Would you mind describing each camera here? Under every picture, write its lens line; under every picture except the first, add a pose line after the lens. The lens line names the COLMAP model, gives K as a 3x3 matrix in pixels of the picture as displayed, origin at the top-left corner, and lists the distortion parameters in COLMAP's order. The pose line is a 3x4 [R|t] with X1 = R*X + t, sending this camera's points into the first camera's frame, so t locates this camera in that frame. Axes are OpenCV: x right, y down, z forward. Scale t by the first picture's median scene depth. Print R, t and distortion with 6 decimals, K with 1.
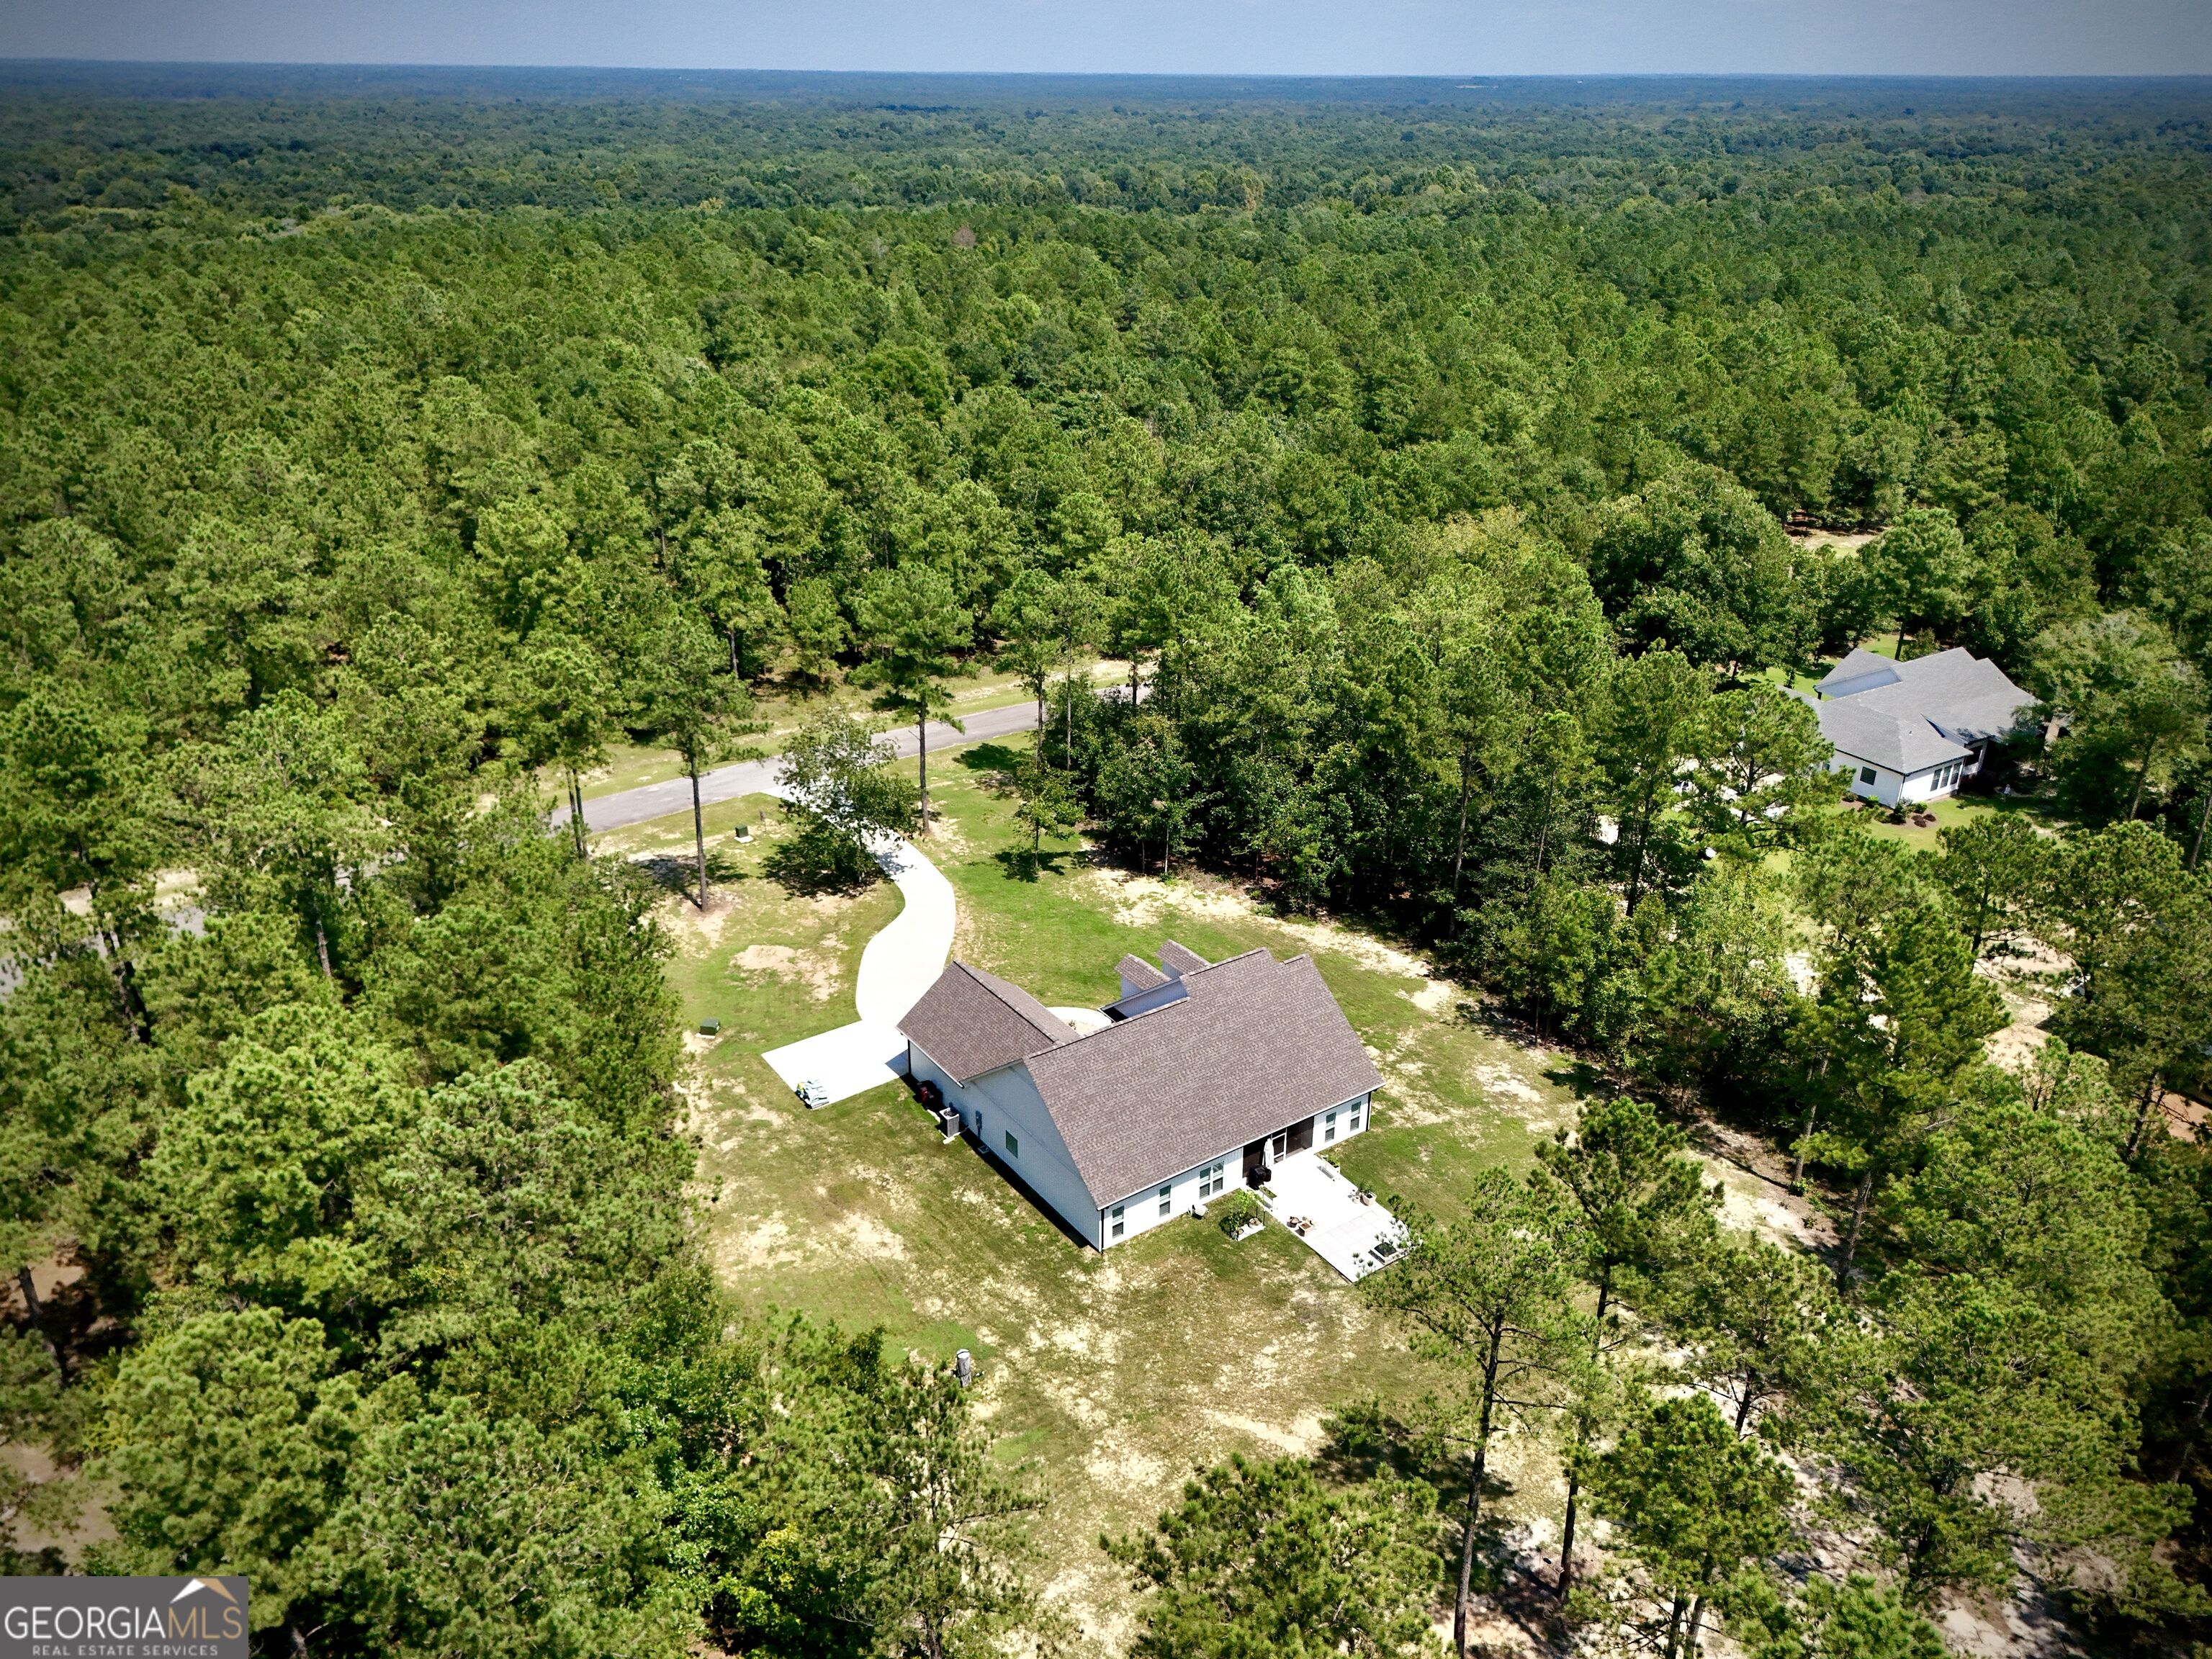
lens RADIAL K [[1638.0, 0, 1111.8], [0, 1638.0, 792.2], [0, 0, 1]] dist [0.057887, -0.052838]
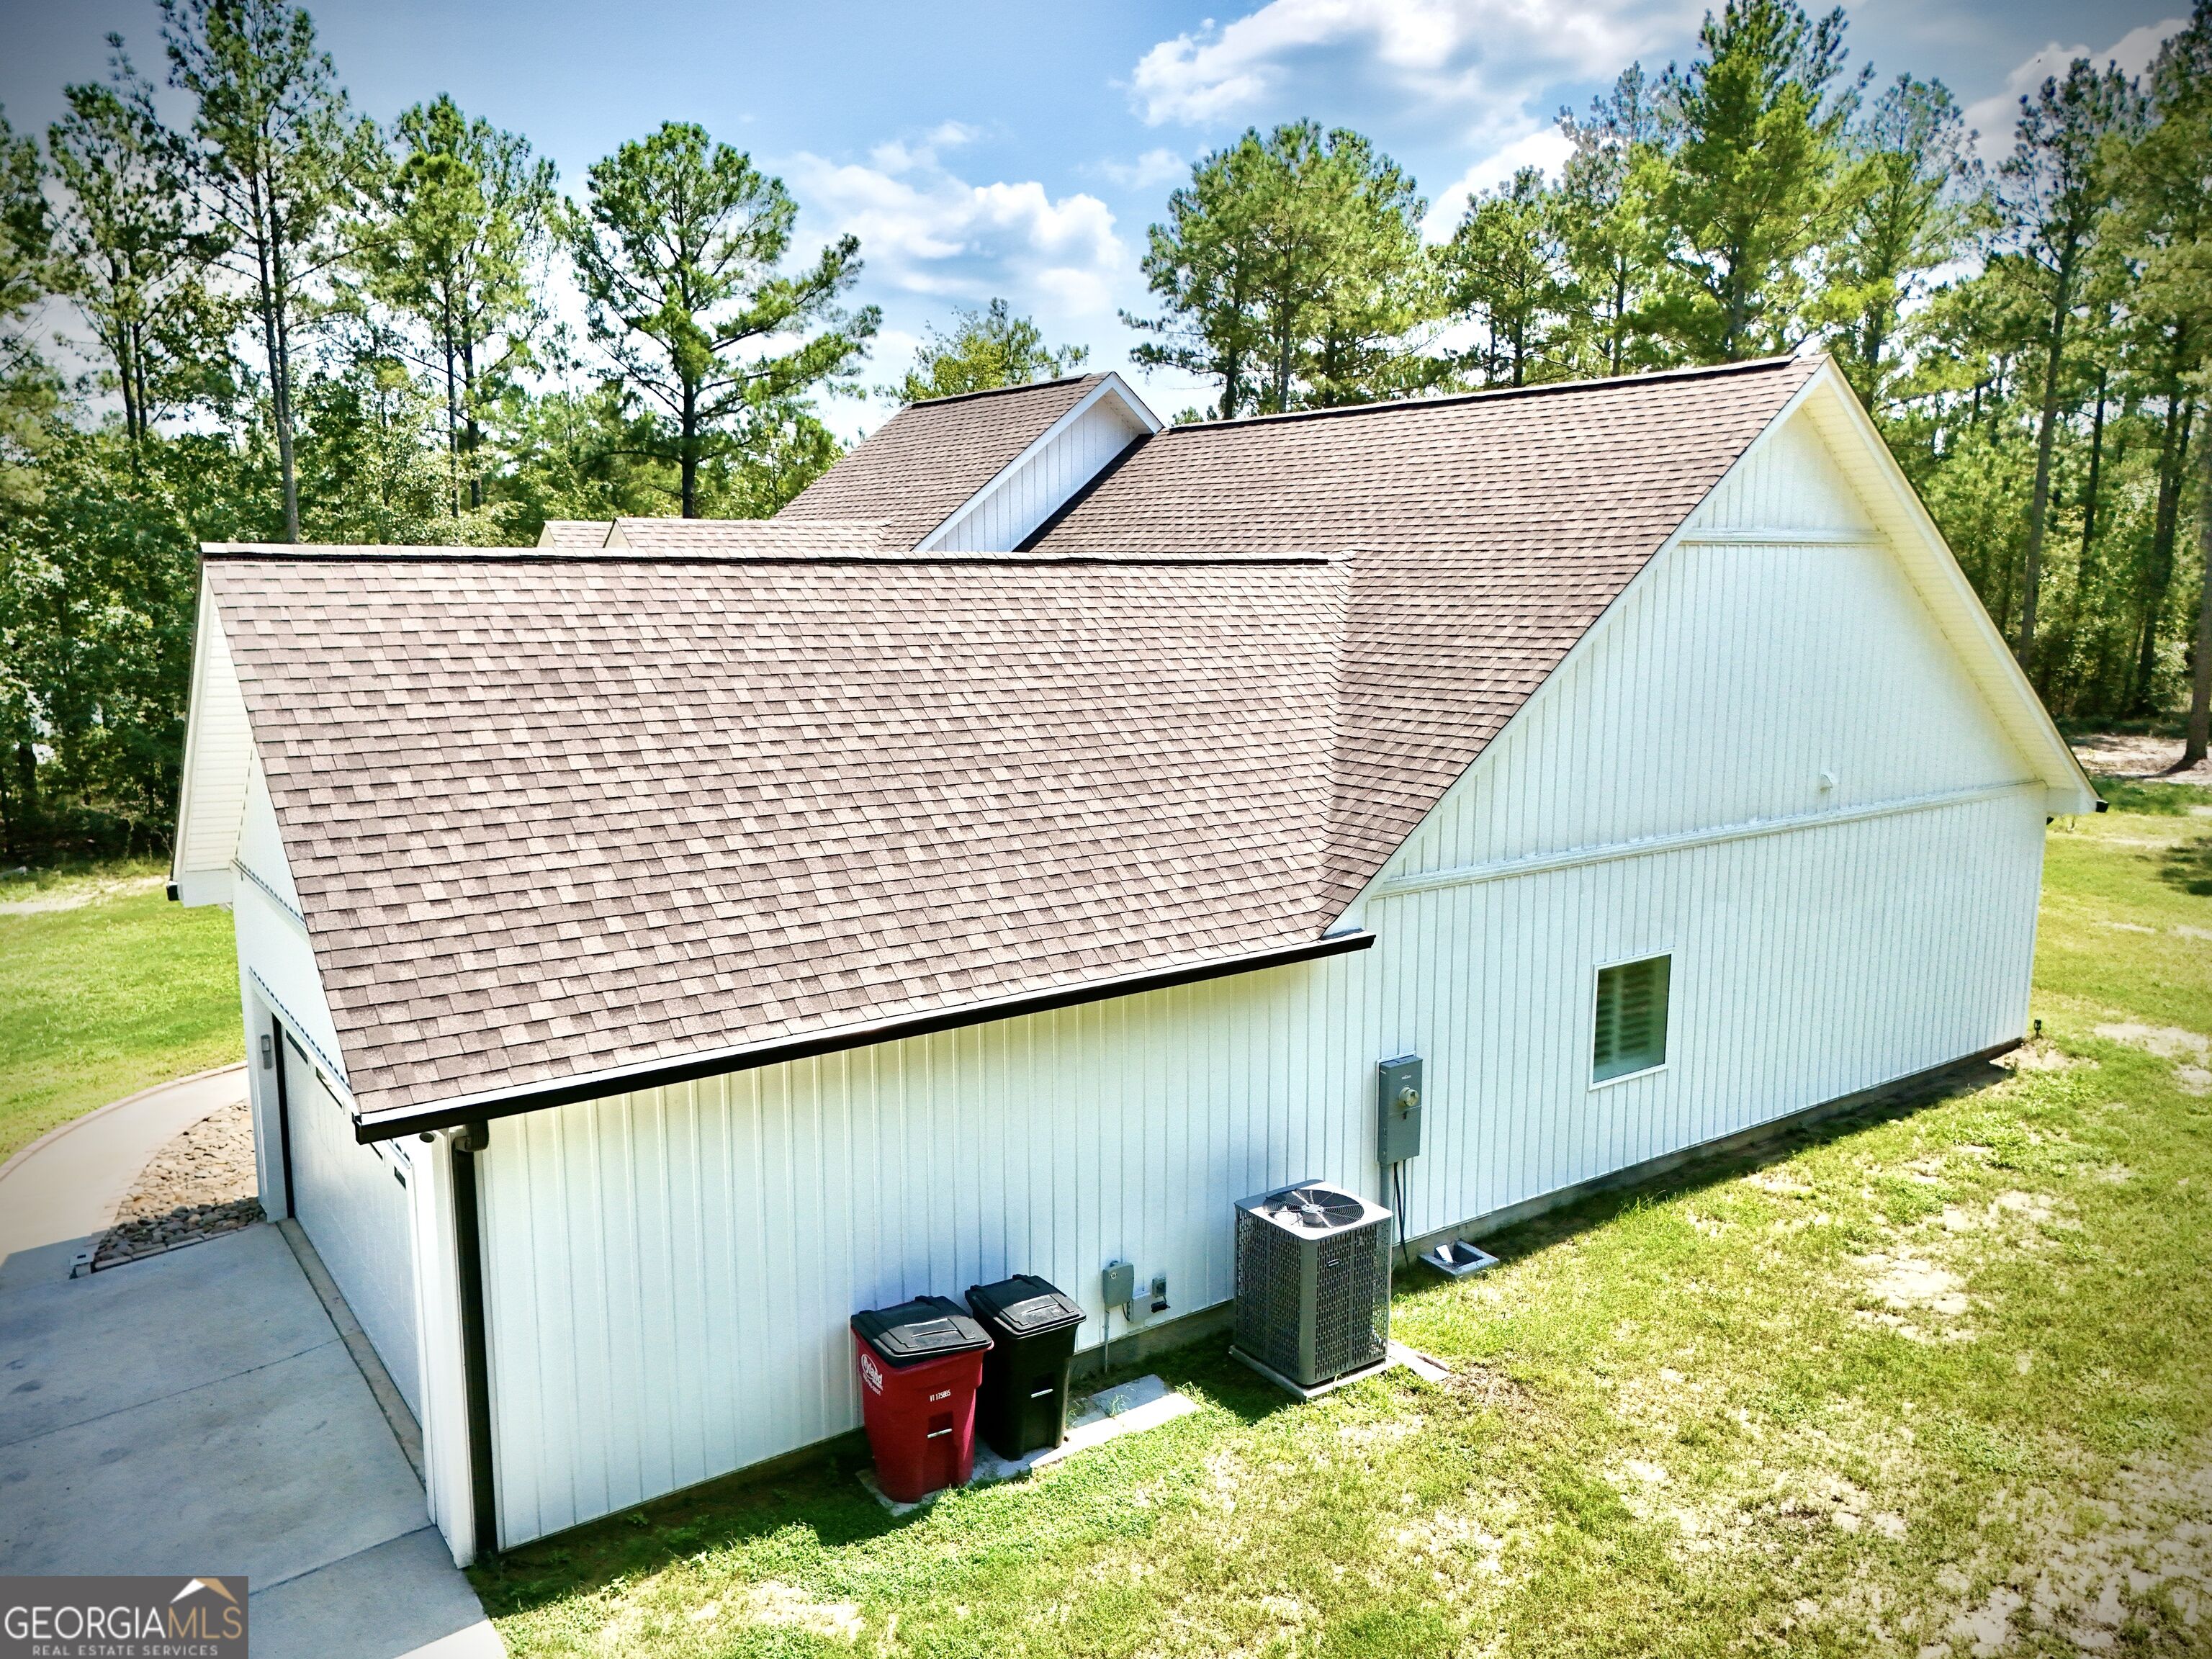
lens RADIAL K [[1638.0, 0, 1115.2], [0, 1638.0, 839.1], [0, 0, 1]] dist [0.057887, -0.052838]
pose [[-0.009487, -0.173275, 0.984828, -0.239404], [0.395235, 0.904027, 0.162866, 0.139222], [-0.918531, 0.390783, 0.059908, 1.018311]]
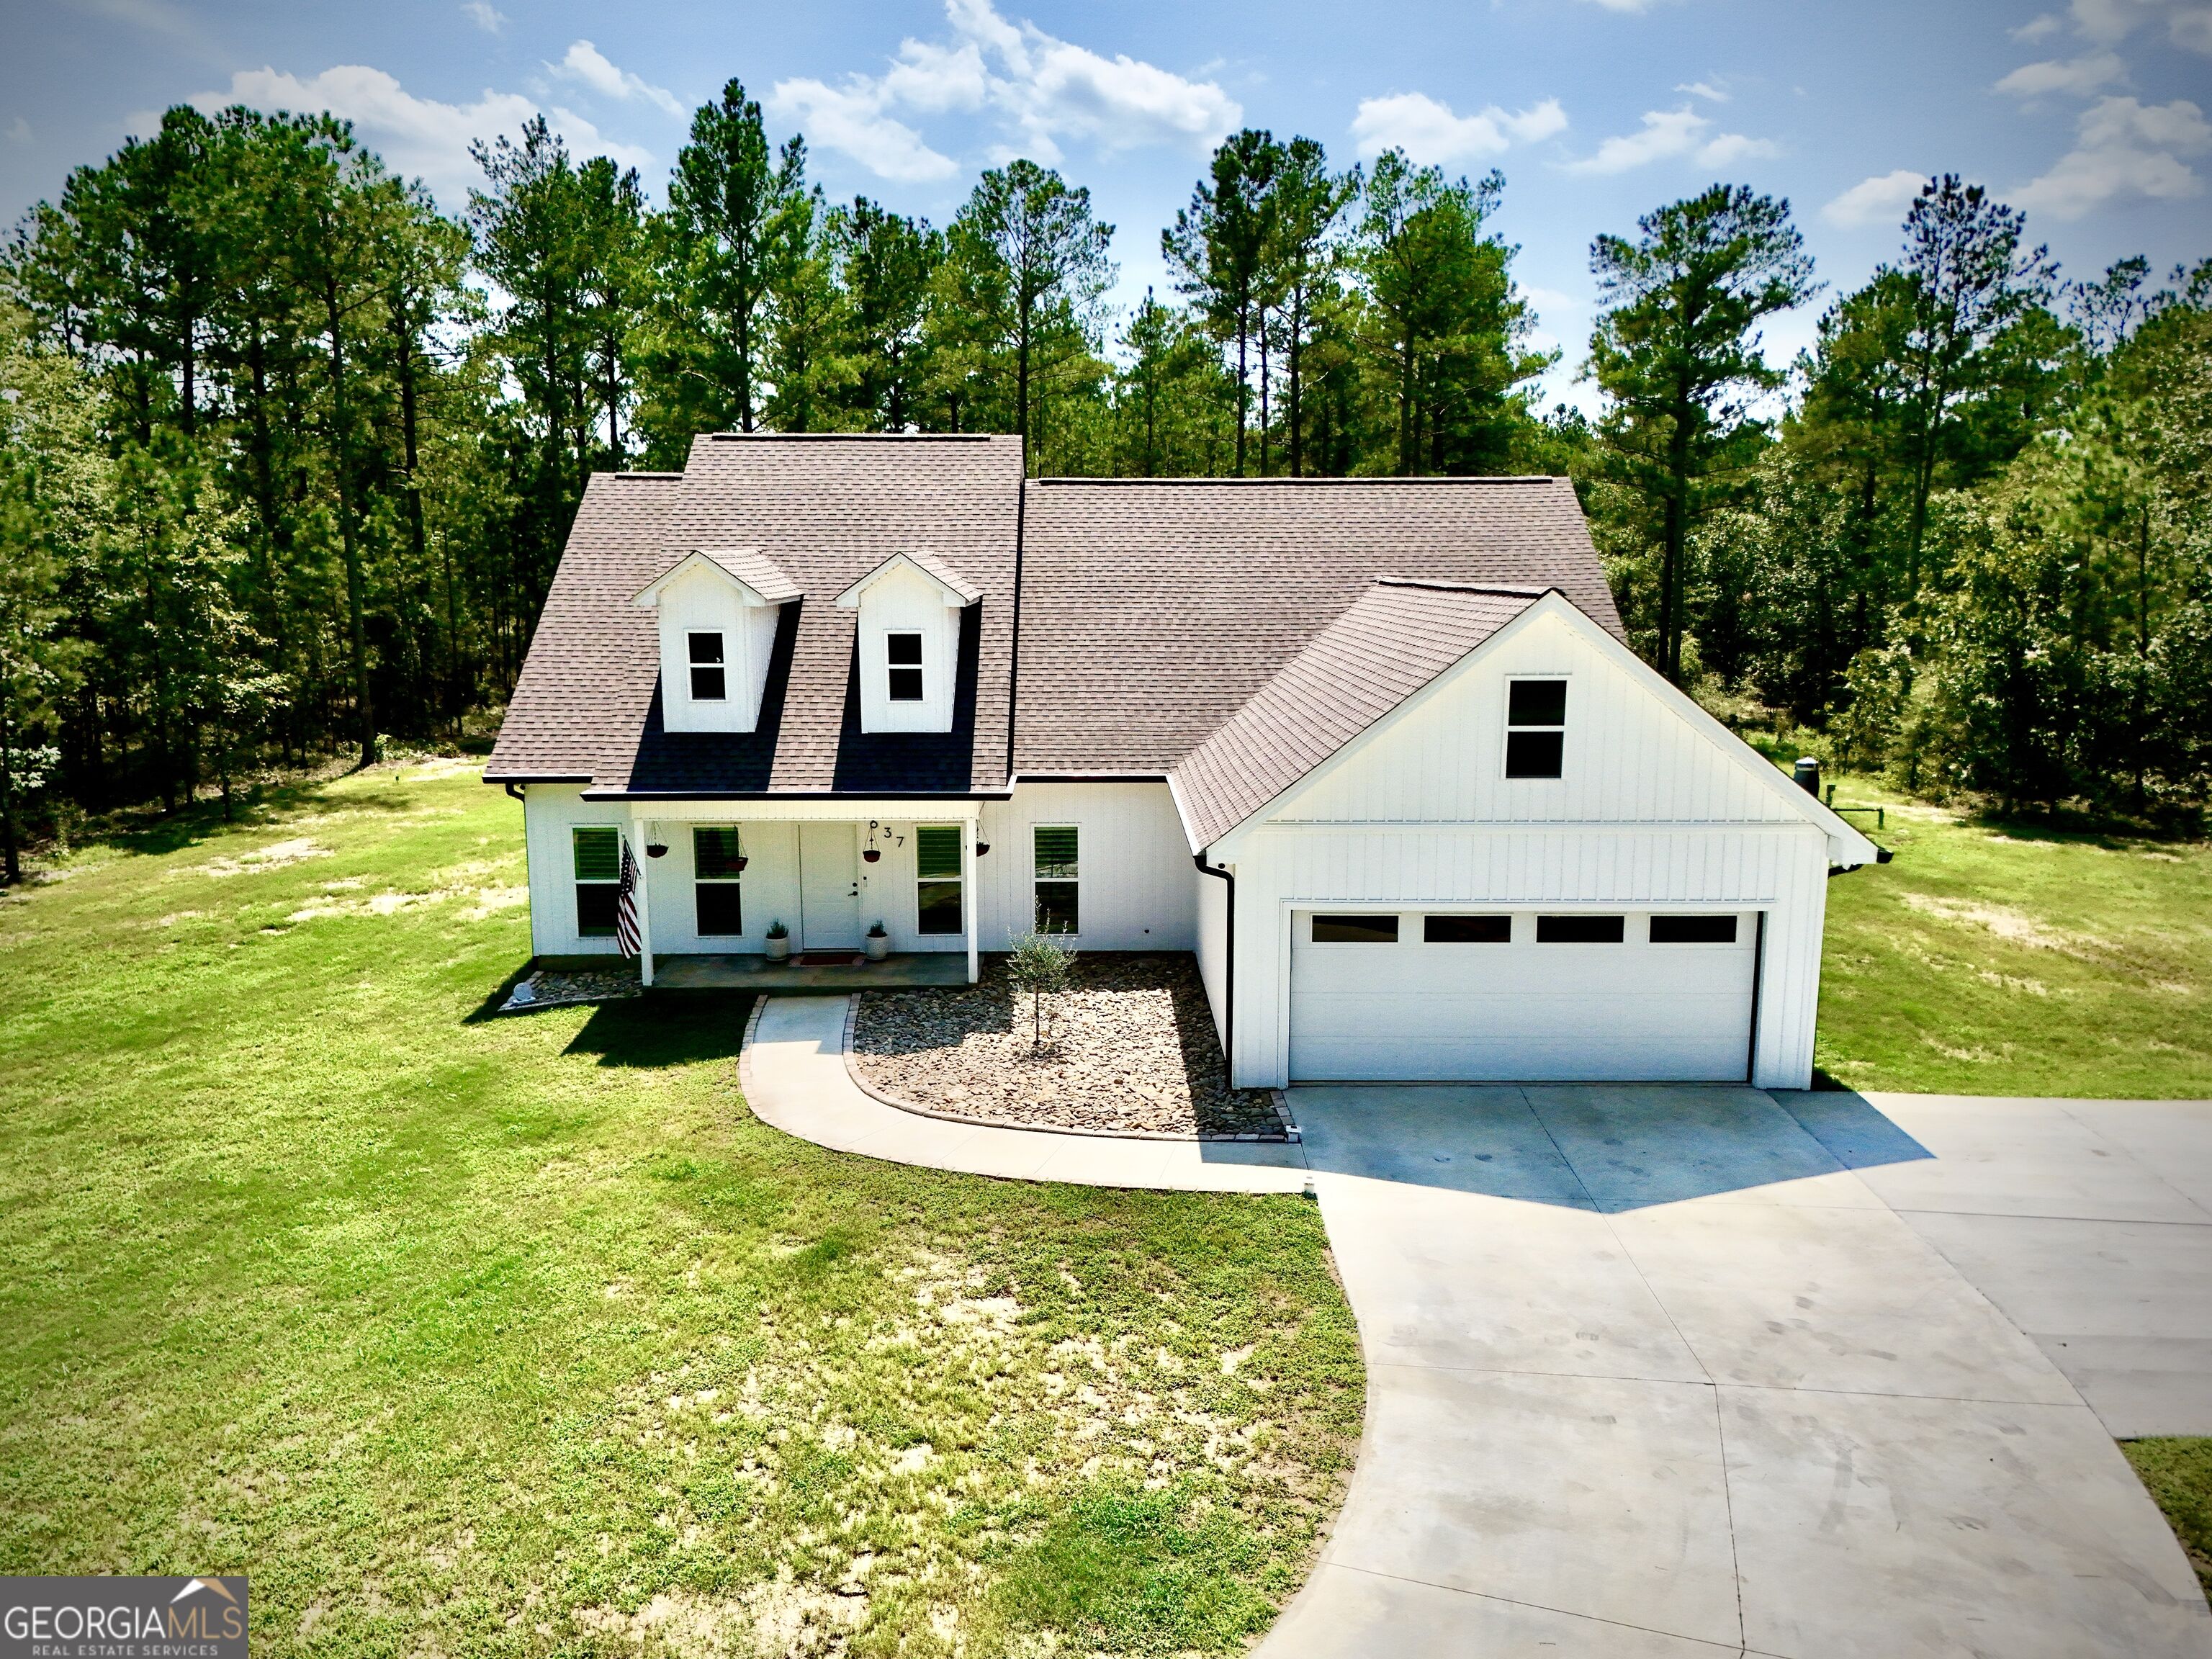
lens RADIAL K [[1638.0, 0, 1112.1], [0, 1638.0, 838.4], [0, 0, 1]] dist [0.057887, -0.052838]
pose [[-0.824960, -0.101339, 0.556031, -0.178835], [0.219286, 0.849340, 0.480141, 0.022161], [-0.520916, 0.518027, -0.678450, 1.277931]]
